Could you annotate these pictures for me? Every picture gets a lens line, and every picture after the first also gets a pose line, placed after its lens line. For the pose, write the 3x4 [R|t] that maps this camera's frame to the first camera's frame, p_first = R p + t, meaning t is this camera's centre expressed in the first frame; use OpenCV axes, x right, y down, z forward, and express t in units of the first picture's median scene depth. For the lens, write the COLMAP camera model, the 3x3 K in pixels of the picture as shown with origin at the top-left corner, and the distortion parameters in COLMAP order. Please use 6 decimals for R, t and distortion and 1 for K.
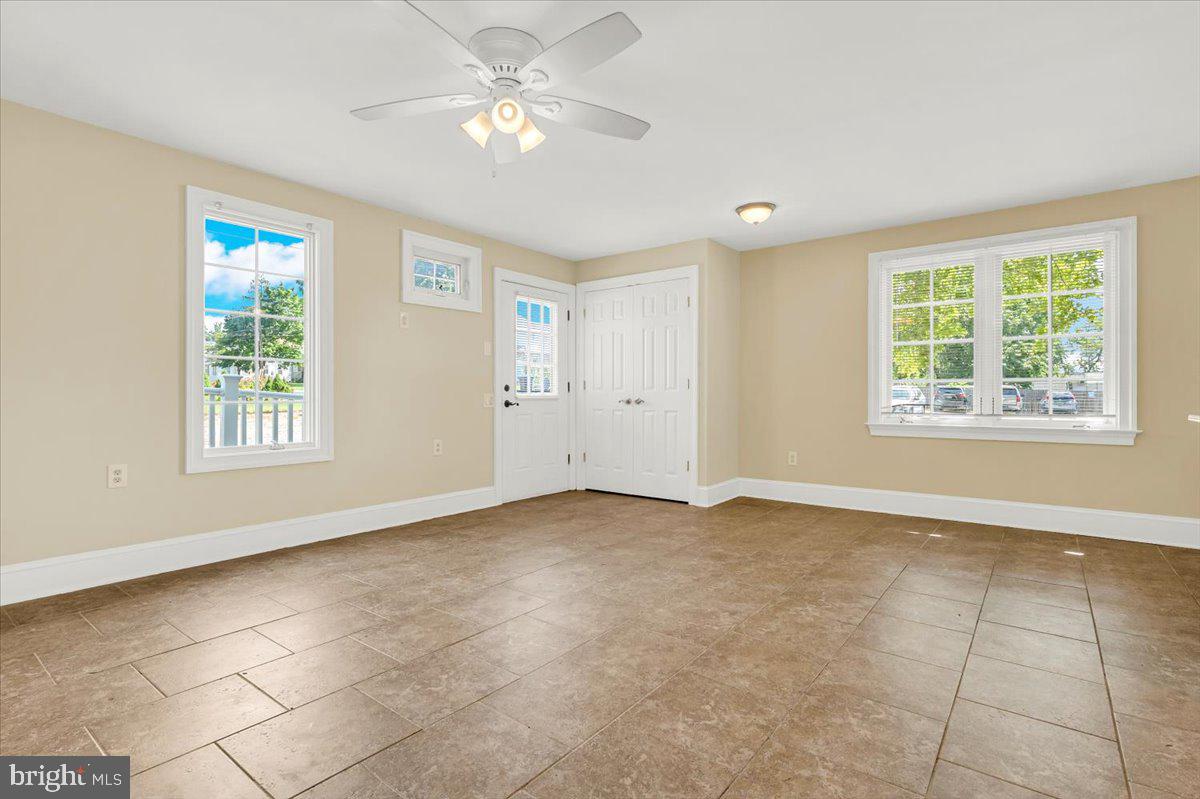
lens RADIAL K [[567.4, 0, 600.0], [0, 567.4, 399.5], [0, 0, 1]] dist [-0.010810, -0.000024]
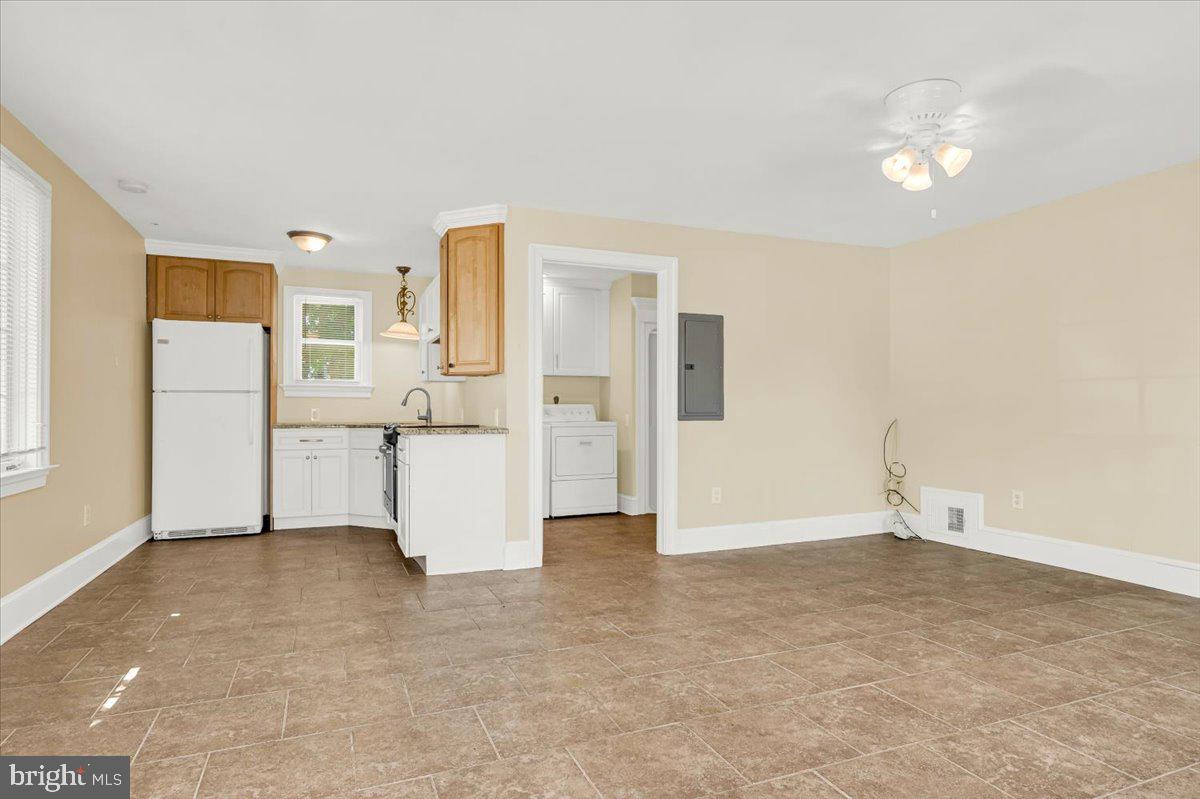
lens RADIAL K [[681.9, 0, 600.0], [0, 681.9, 399.5], [0, 0, 1]] dist [-0.006295, 0.003290]
pose [[-0.867470, 0.008589, 0.497416, -0.189472], [0.005991, 0.999959, -0.006818, -0.029179], [-0.497454, -0.002935, -0.867486, 1.655526]]
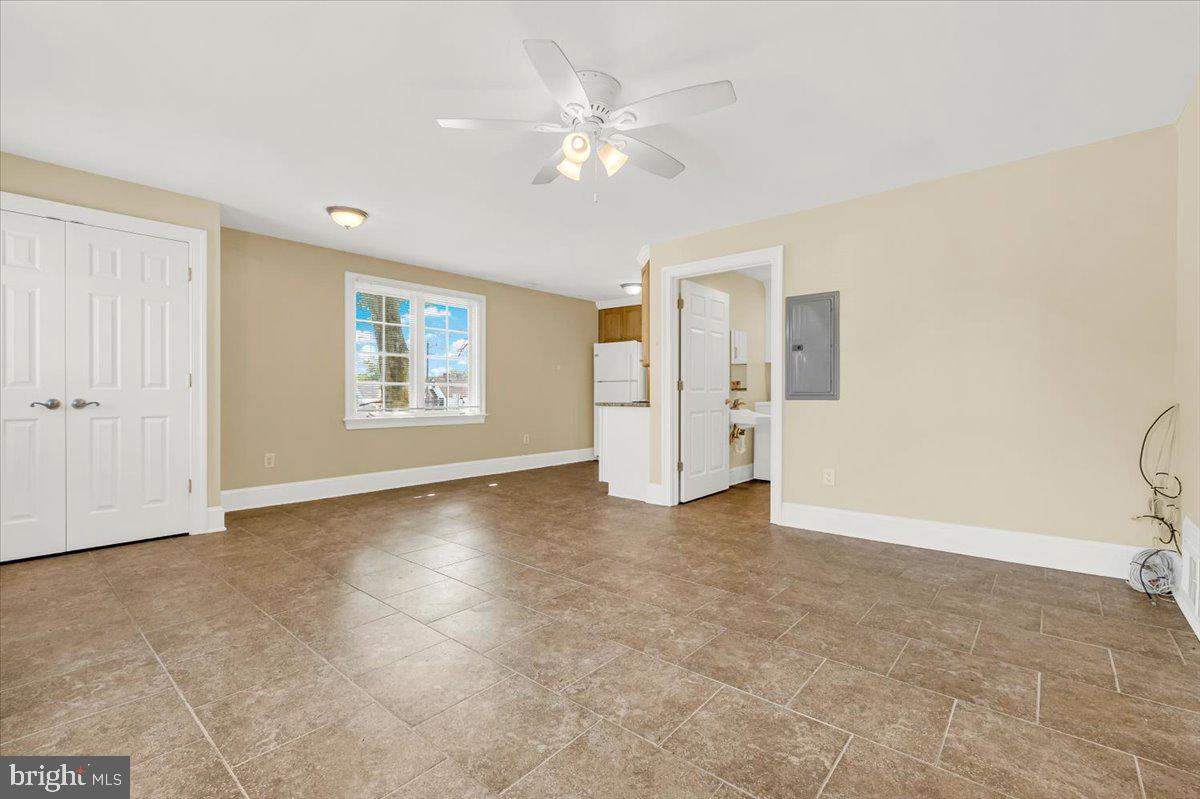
lens RADIAL K [[529.0, 0, 600.0], [0, 529.0, 399.5], [0, 0, 1]] dist [-0.001781, -0.000291]
pose [[0.053567, -0.008605, 0.998527, -0.840732], [0.006246, 0.999946, 0.008282, -0.005425], [-0.998545, 0.005793, 0.053618, 0.629381]]
